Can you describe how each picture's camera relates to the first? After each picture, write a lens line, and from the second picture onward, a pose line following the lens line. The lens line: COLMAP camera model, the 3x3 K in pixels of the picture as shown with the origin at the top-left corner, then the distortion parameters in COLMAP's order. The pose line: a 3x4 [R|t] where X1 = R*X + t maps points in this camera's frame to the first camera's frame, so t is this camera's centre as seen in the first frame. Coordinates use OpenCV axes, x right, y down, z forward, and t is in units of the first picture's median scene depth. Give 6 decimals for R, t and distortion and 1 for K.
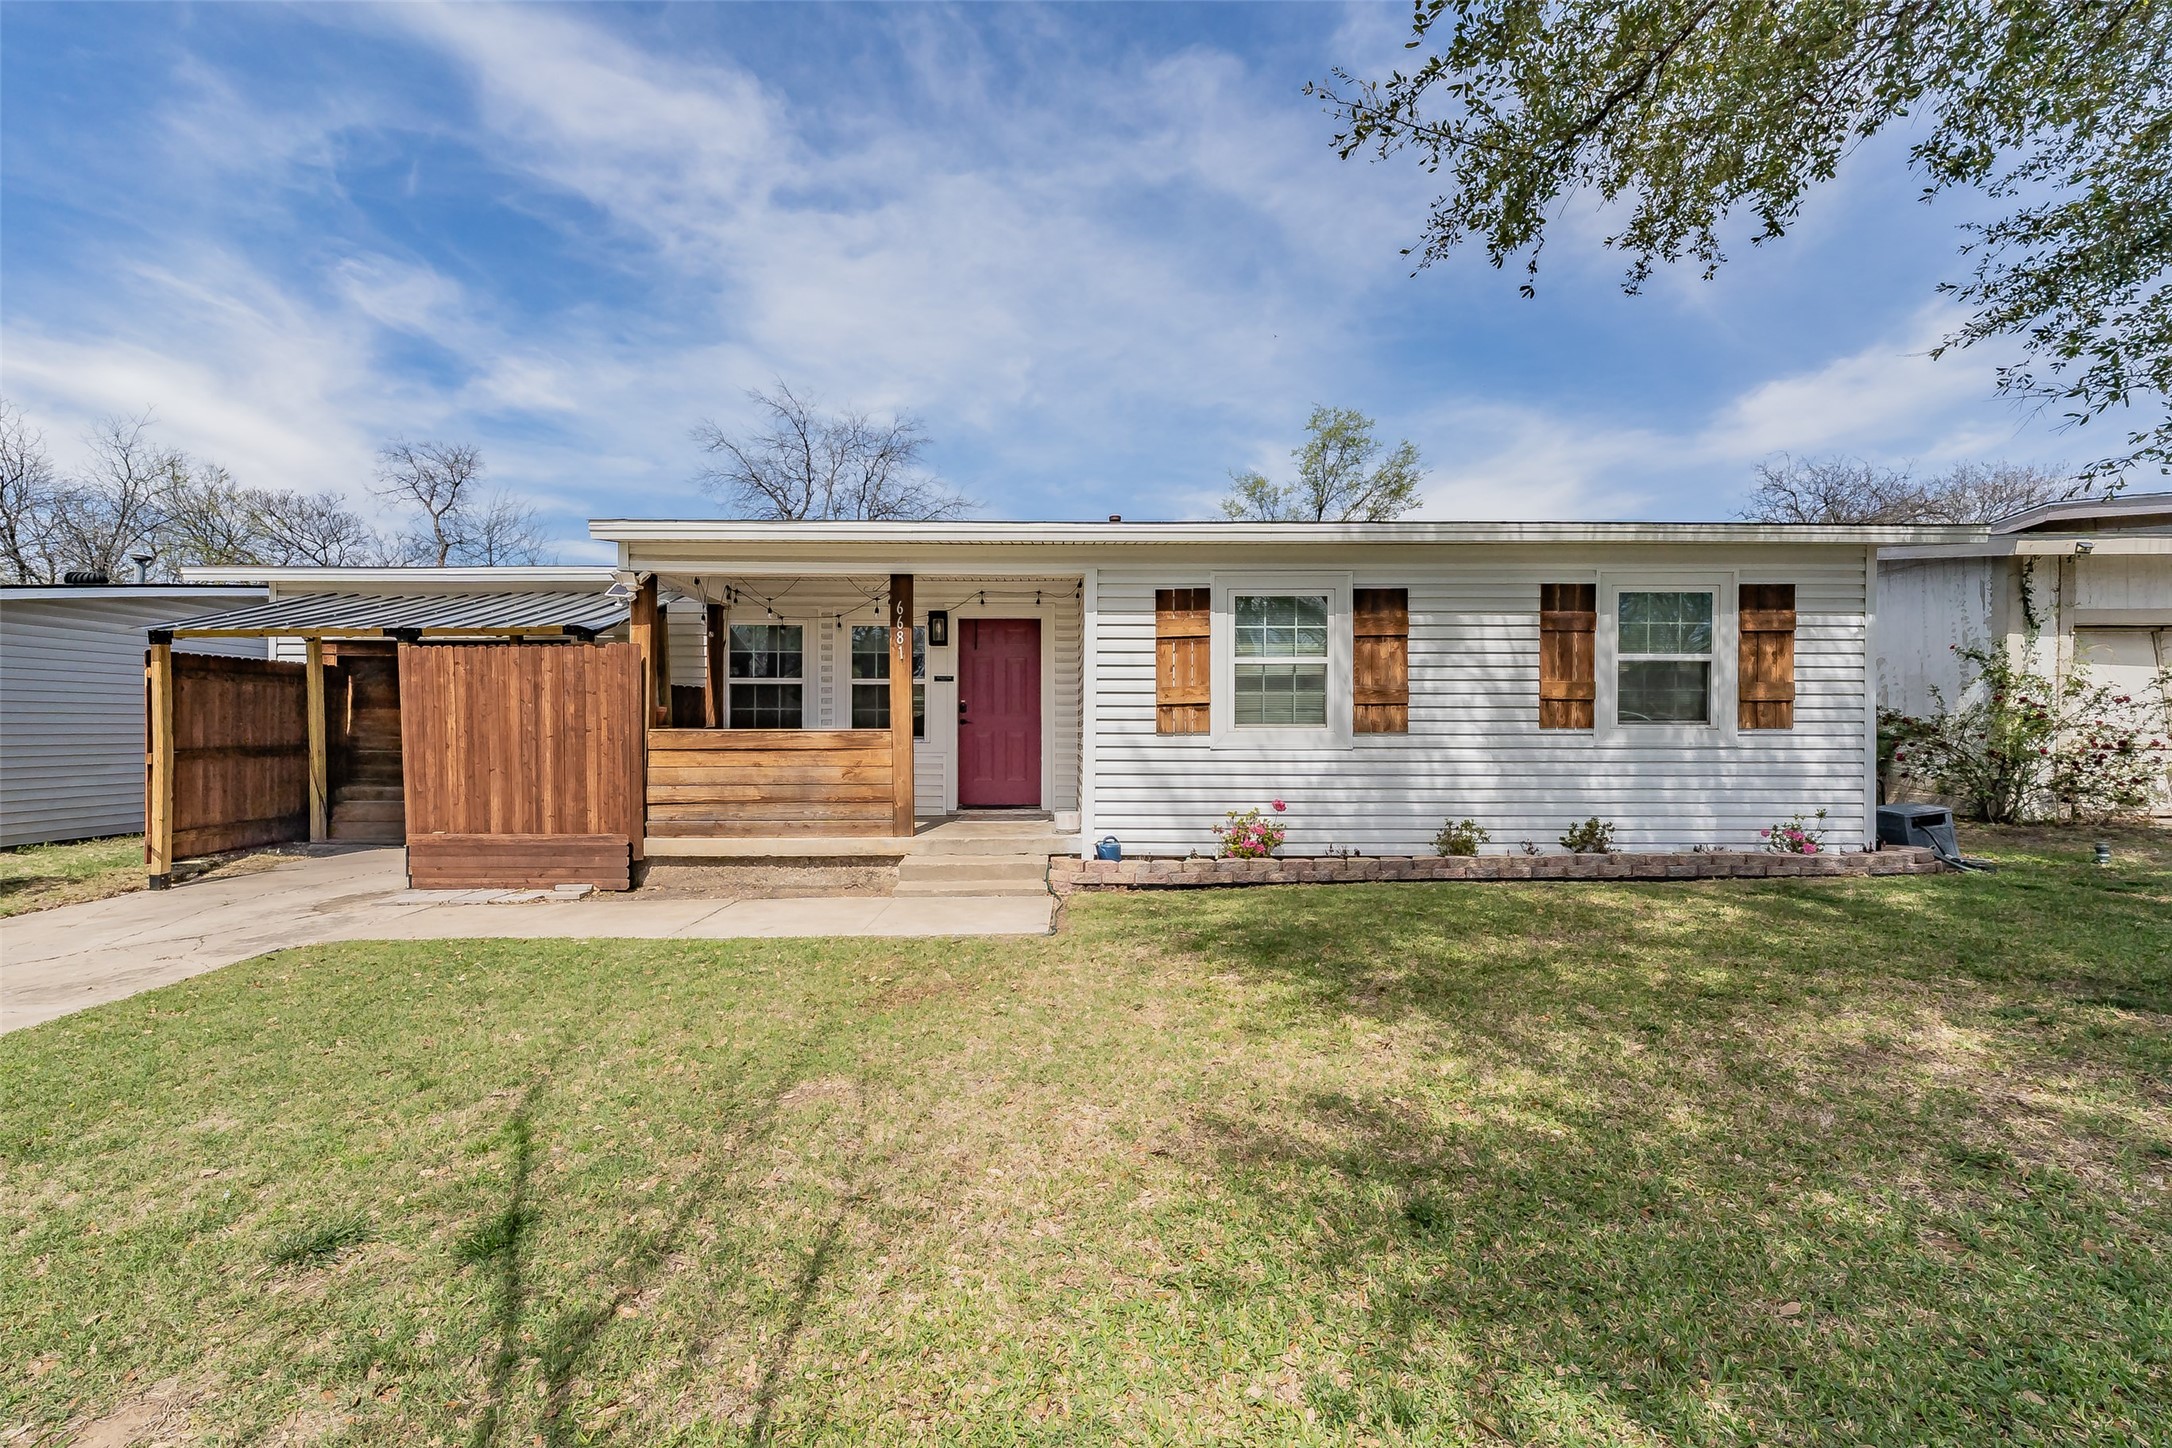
lens RADIAL K [[753.3, 0, 1088.6], [0, 753.3, 717.7], [0, 0, 1]] dist [-0.000504, 0.000032]
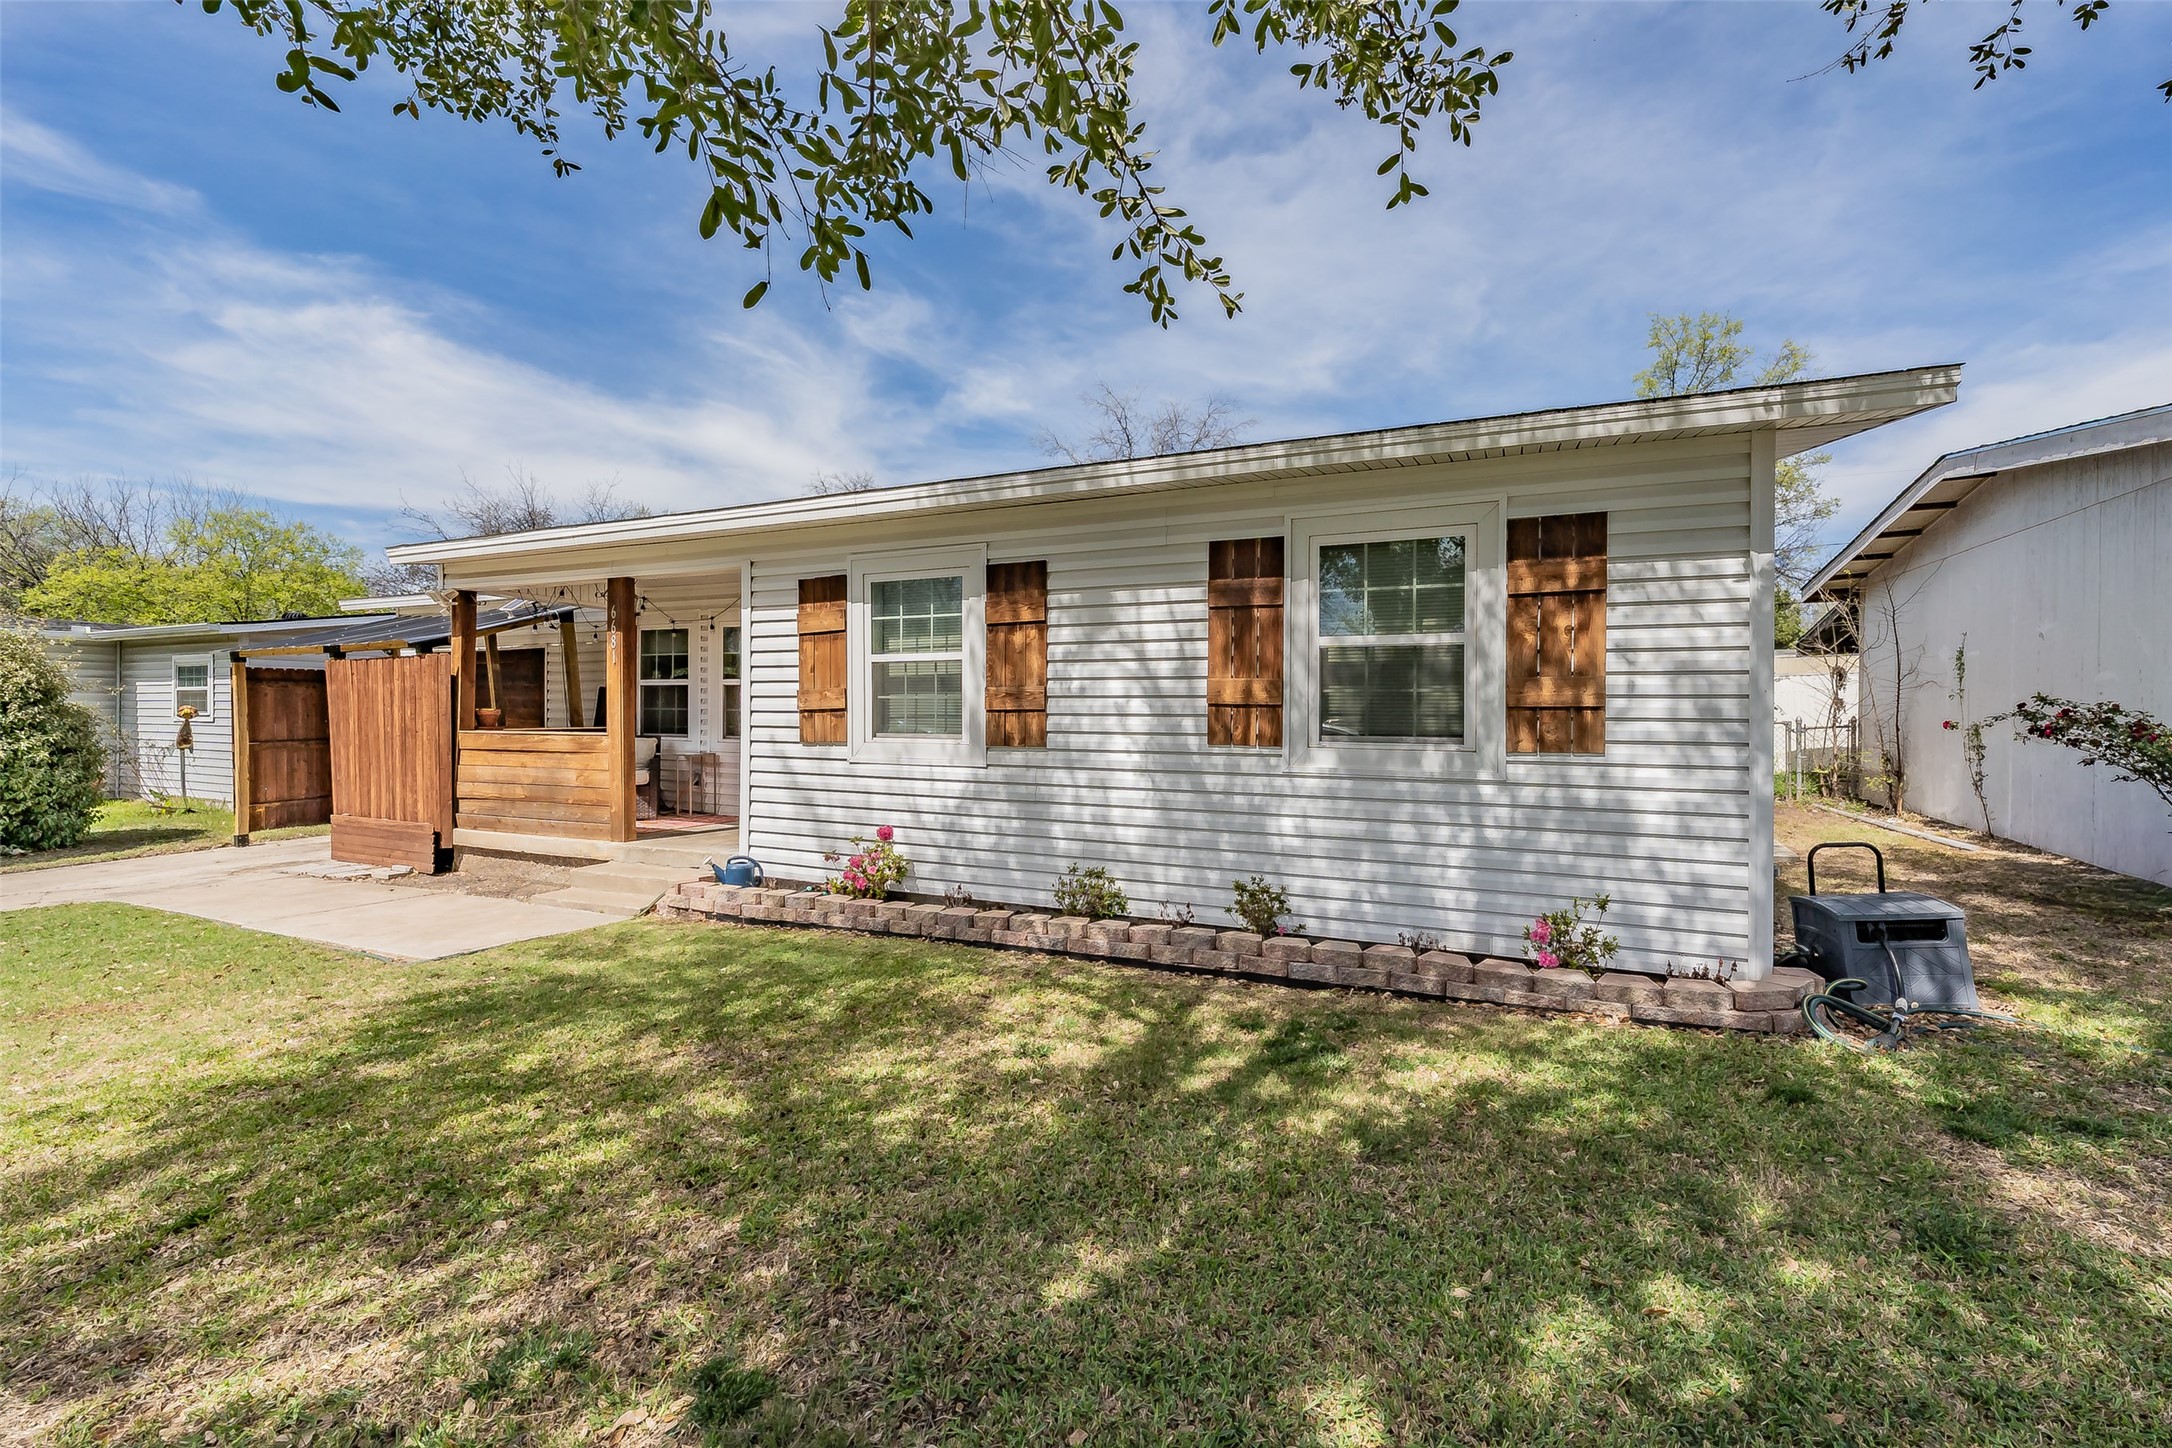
lens RADIAL K [[787.5, 0, 1131.5], [0, 787.5, 703.5], [0, 0, 1]] dist [-0.000591, 0.000023]
pose [[0.936199, -0.000483, -0.351470, 0.786040], [-0.000563, 0.999996, -0.002875, -0.022836], [0.351470, 0.002890, 0.936195, 0.277341]]
